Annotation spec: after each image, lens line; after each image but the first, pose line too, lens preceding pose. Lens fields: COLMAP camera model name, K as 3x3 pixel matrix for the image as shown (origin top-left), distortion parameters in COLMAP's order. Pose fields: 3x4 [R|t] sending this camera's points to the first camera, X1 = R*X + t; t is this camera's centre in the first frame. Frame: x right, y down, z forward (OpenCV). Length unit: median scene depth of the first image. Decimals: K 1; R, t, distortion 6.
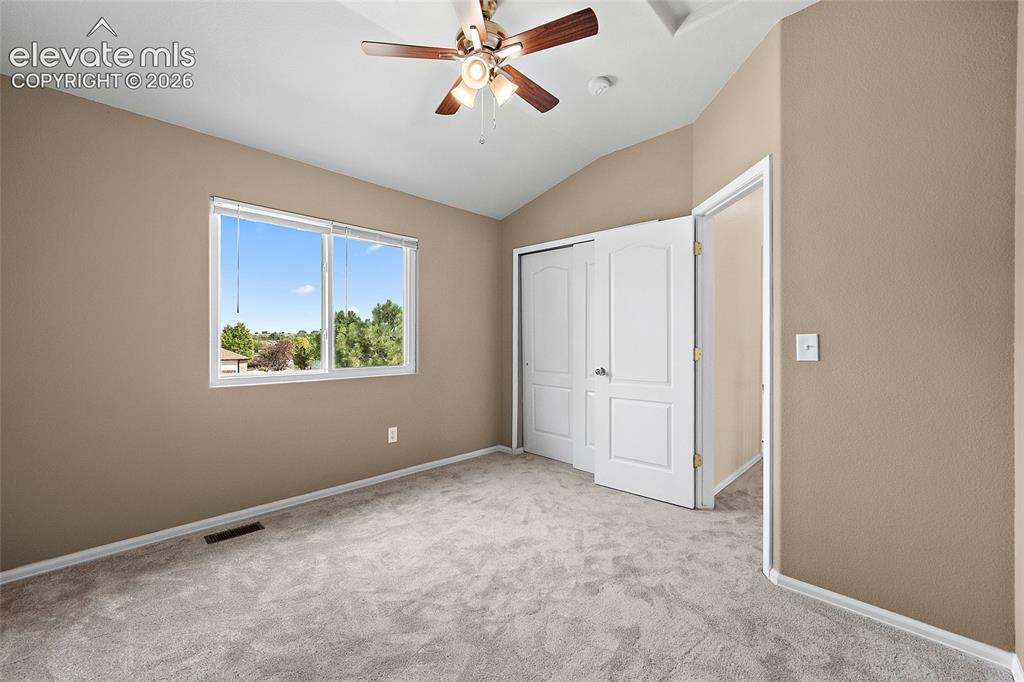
lens RADIAL K [[401.5, 0, 504.4], [0, 401.5, 343.2], [0, 0, 1]] dist [-0.002076, -0.000580]
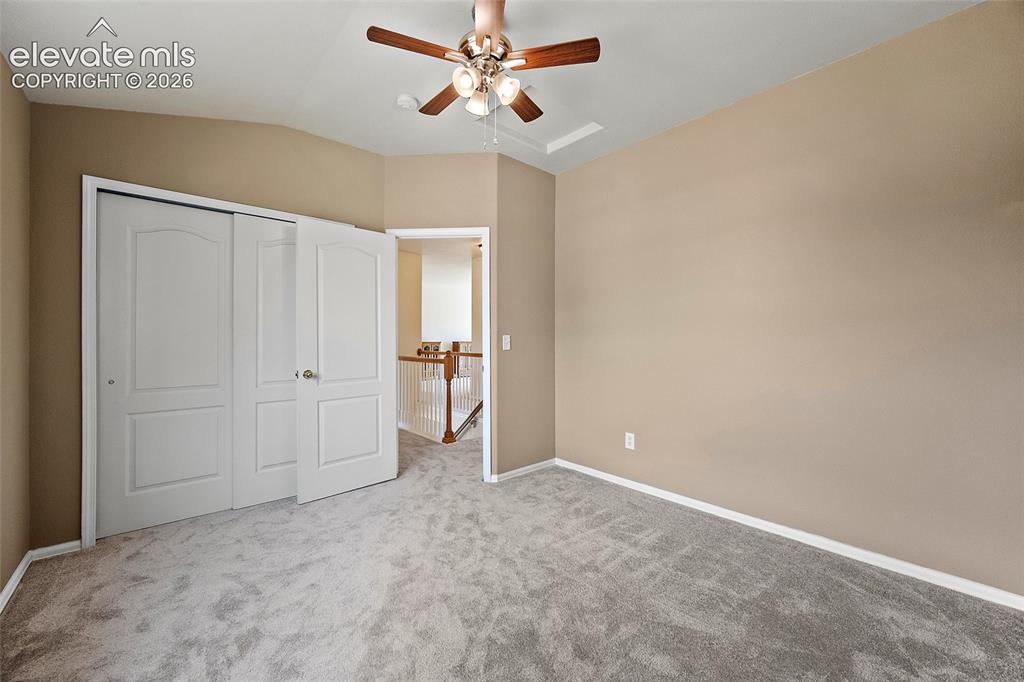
lens RADIAL K [[401.5, 0, 507.2], [0, 401.5, 338.3], [0, 0, 1]] dist [-0.002076, -0.000580]
pose [[0.084934, -0.006128, 0.996368, -0.665395], [0.008771, 0.999947, 0.005402, -0.012003], [-0.996348, 0.008281, 0.084984, 0.528643]]
